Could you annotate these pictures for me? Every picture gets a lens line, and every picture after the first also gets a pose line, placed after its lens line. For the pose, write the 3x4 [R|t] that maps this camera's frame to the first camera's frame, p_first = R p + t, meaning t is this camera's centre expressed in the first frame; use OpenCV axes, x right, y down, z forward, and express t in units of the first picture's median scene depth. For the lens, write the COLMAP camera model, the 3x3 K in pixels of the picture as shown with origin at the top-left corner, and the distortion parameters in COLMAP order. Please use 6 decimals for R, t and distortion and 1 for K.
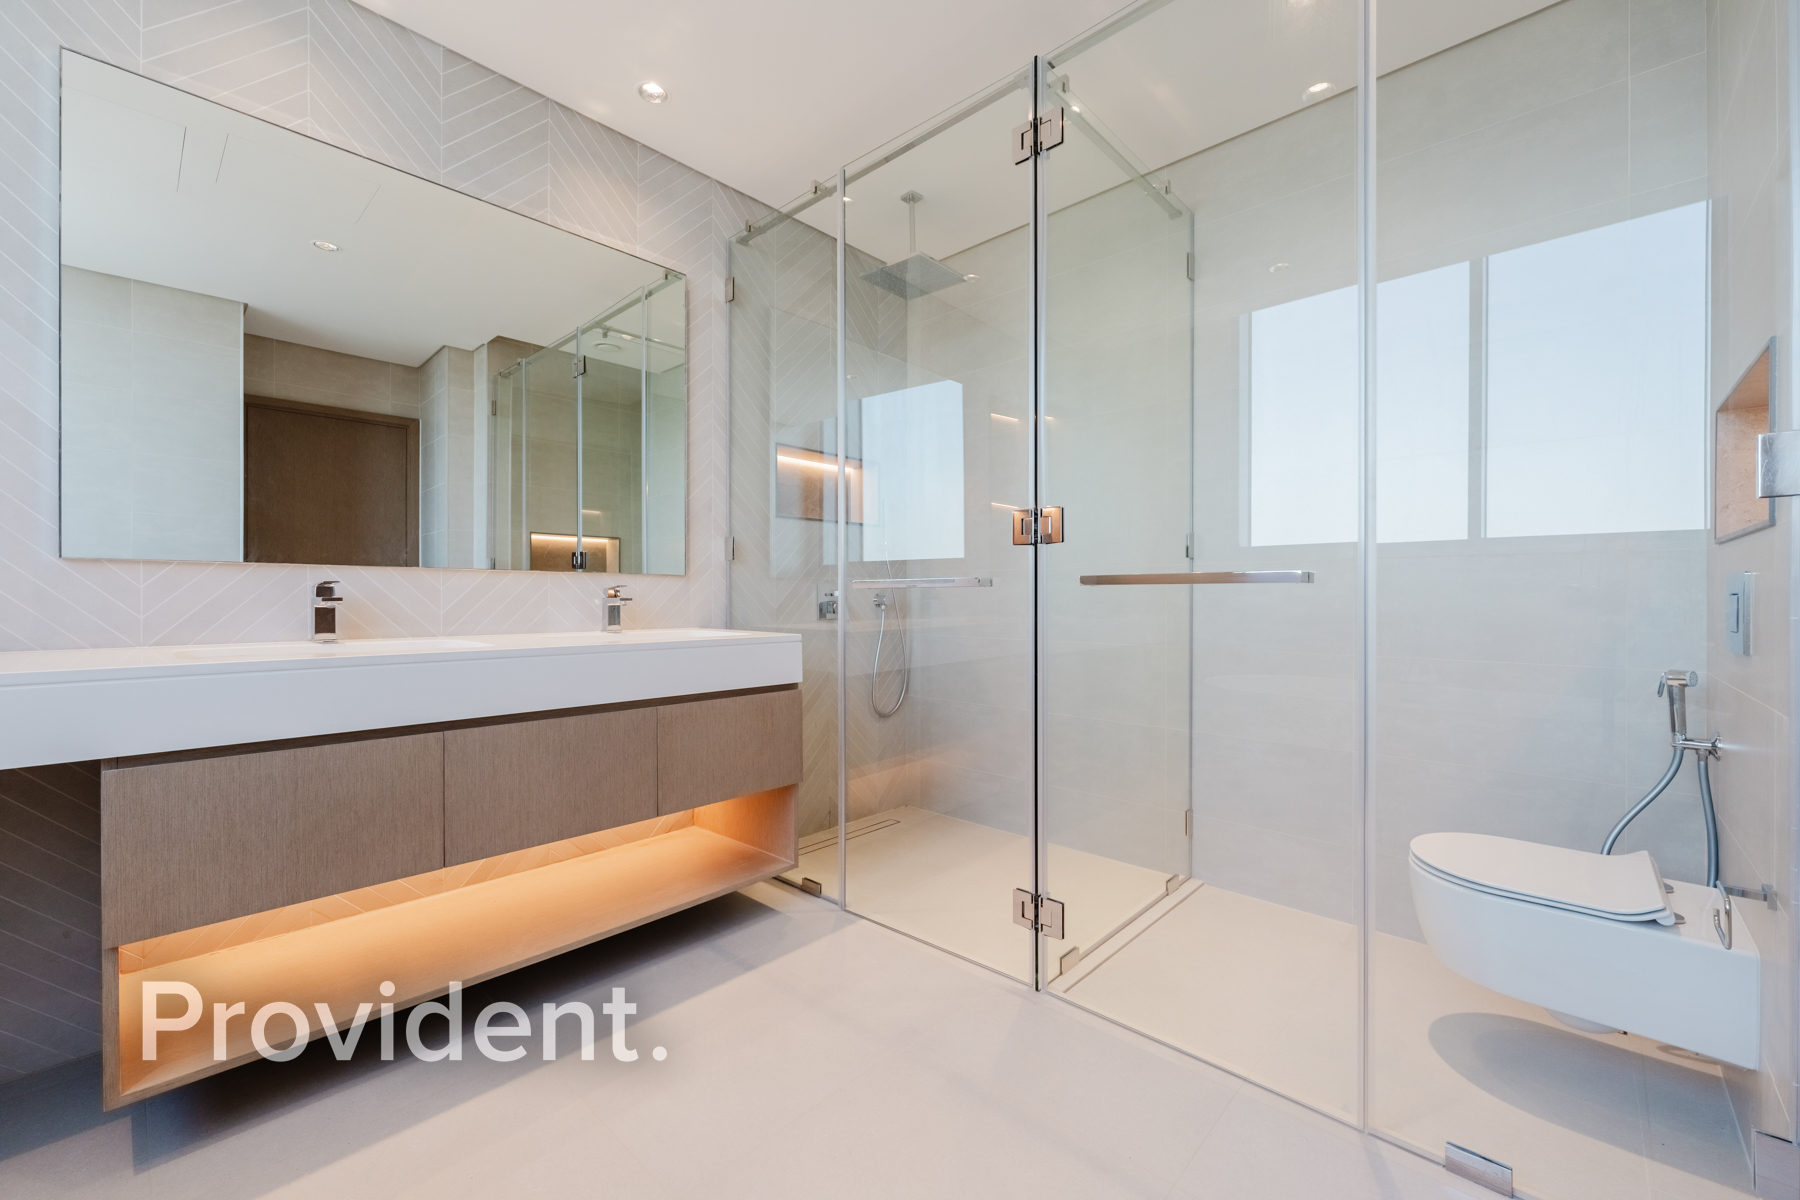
lens RADIAL K [[717.6, 0, 900.0], [0, 717.6, 600.0], [0, 0, 1]] dist [0.001234, 0.000382]
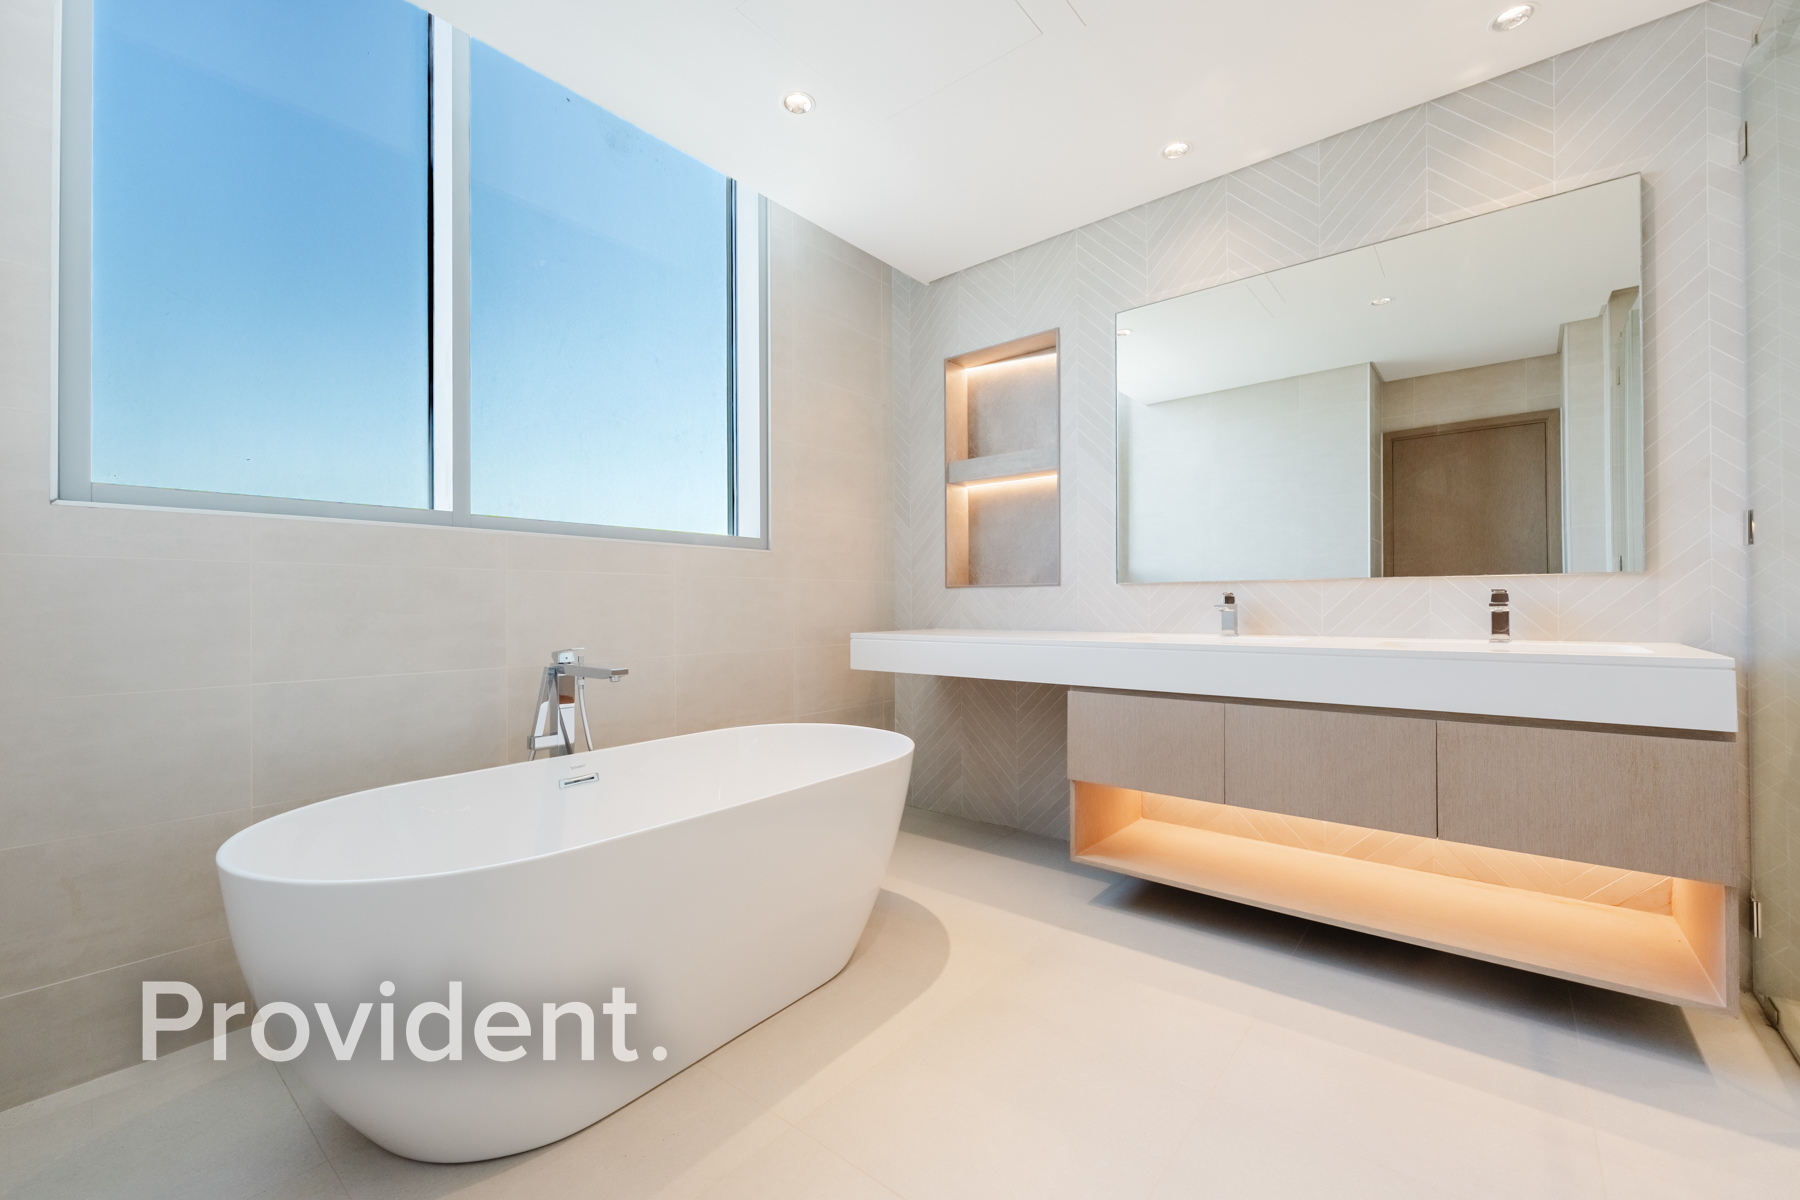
lens RADIAL K [[728.9, 0, 900.0], [0, 728.9, 600.0], [0, 0, 1]] dist [0.003851, 0.000102]
pose [[0.061327, -0.007251, -0.998091, 0.458162], [0.003961, 0.999968, -0.007021, -0.003140], [0.998110, -0.003523, 0.061353, 0.199628]]
